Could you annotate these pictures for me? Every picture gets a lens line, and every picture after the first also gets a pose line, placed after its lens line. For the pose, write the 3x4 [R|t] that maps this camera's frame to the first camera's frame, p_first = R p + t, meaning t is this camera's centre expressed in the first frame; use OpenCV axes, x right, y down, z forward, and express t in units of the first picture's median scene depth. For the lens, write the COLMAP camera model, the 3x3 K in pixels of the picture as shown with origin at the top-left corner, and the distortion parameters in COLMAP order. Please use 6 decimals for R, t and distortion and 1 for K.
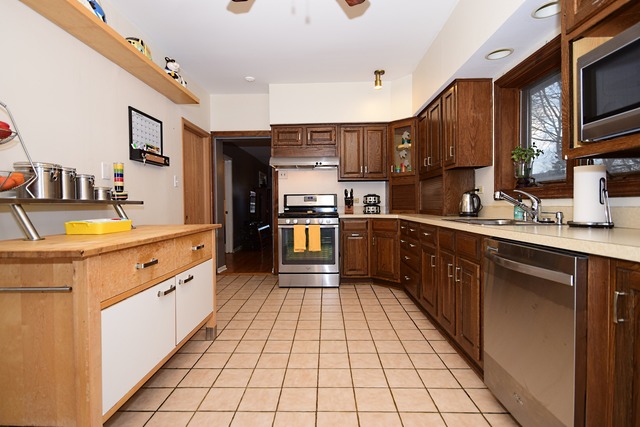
lens RADIAL K [[304.2, 0, 320.0], [0, 304.2, 213.5], [0, 0, 1]] dist [0.002116, 0.000419]
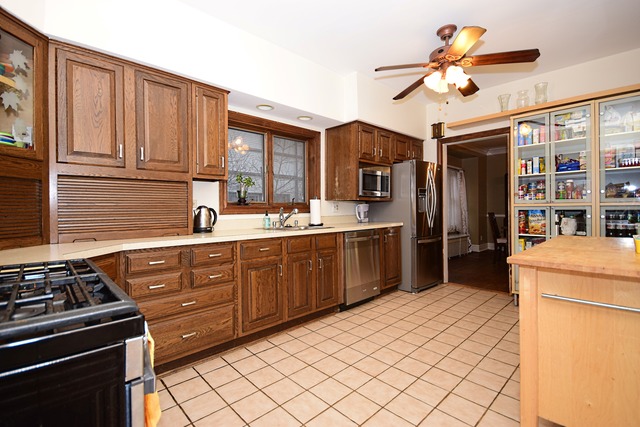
lens RADIAL K [[296.1, 0, 320.0], [0, 296.1, 213.5], [0, 0, 1]] dist [-0.001385, -0.000299]
pose [[-0.705926, 0.009978, 0.708215, -0.590127], [0.038121, 0.998987, 0.023923, -0.079348], [-0.707259, 0.043885, -0.705591, 2.042781]]
